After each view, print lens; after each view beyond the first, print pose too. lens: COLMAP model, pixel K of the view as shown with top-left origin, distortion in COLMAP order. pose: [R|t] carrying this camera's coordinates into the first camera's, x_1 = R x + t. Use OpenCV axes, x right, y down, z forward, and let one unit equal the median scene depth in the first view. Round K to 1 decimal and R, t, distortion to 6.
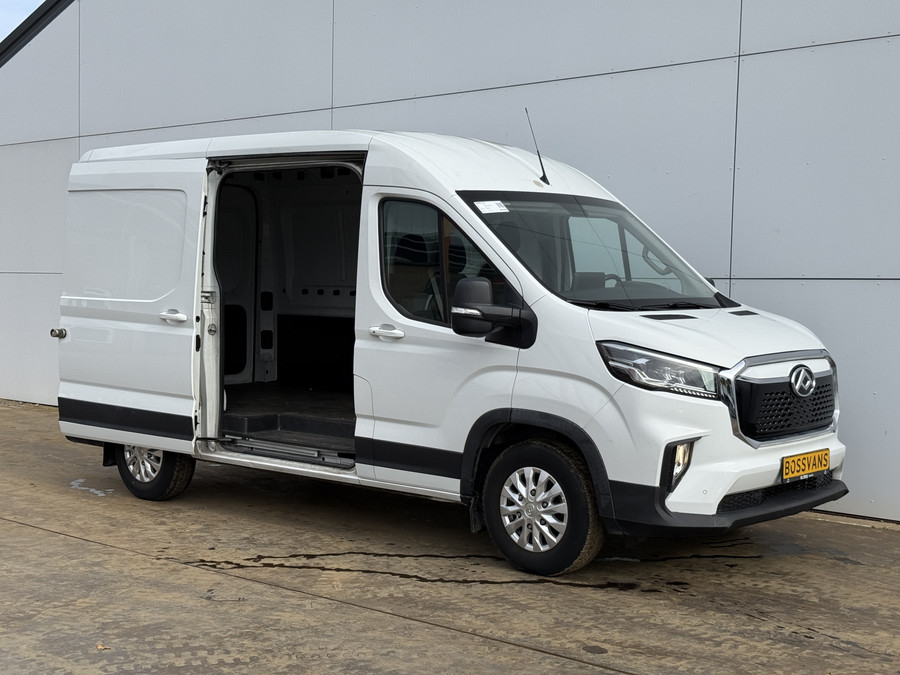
lens RADIAL K [[1264.7, 0, 419.6], [0, 1264.7, 316.3], [0, 0, 1]] dist [0.002273, -0.026963]
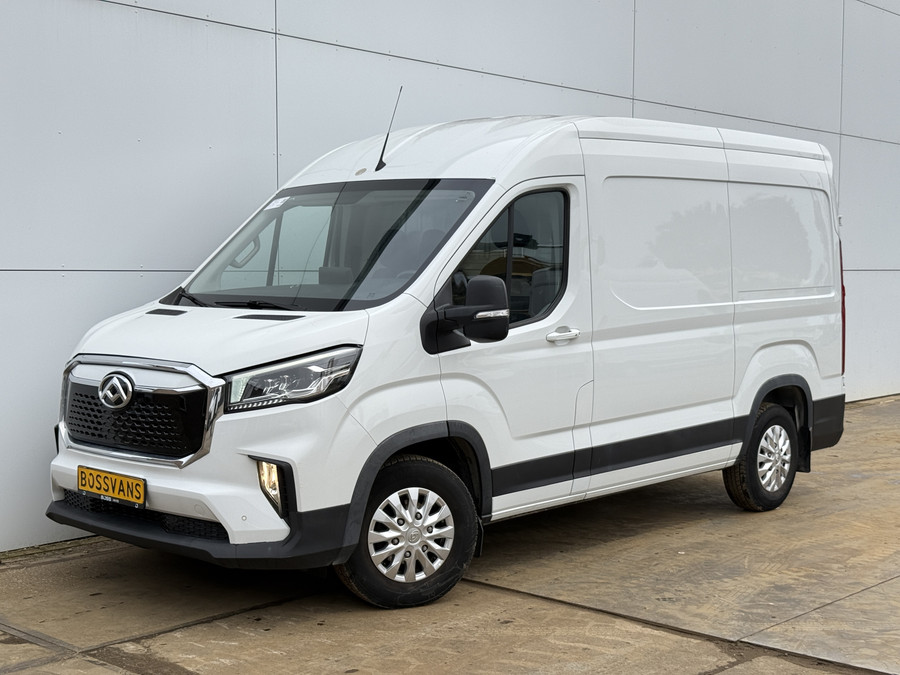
lens RADIAL K [[1254.3, 0, 450.0], [0, 1254.3, 337.5], [0, 0, 1]] dist [0.003676, -0.004321]
pose [[0.016706, 0.044503, -0.998870, 1.194057], [-0.043077, 0.998113, 0.043749, -0.034167], [0.998932, 0.042298, 0.018592, 1.233945]]
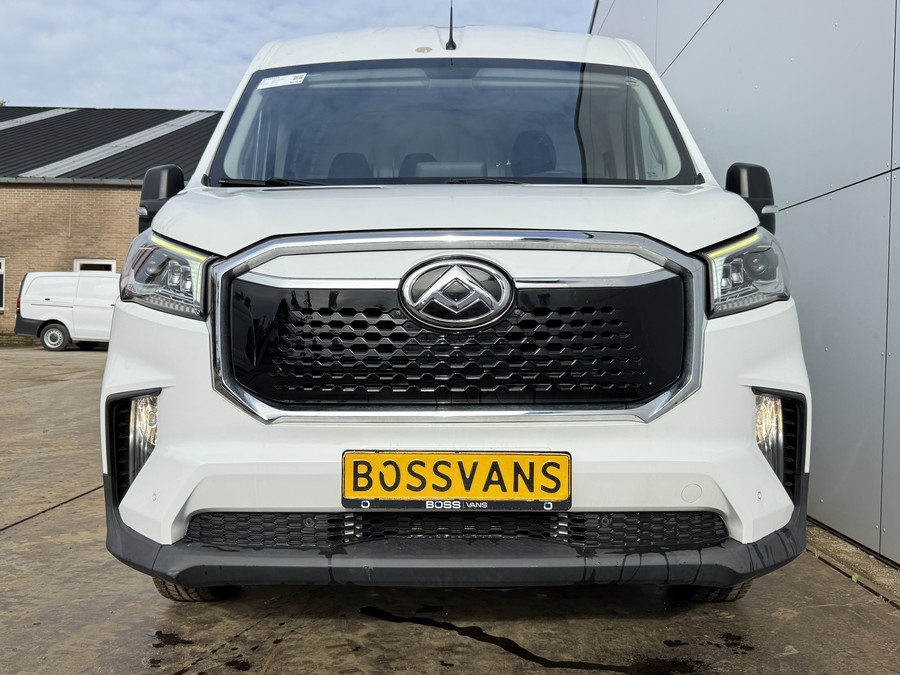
lens RADIAL K [[855.7, 0, 450.6], [0, 855.7, 299.3], [0, 0, 1]] dist [0.016205, -0.013077]
pose [[0.670301, -0.023058, -0.741731, 0.539052], [-0.018482, 0.998688, -0.047749, 0.069814], [0.741859, 0.045715, 0.668996, 0.805144]]
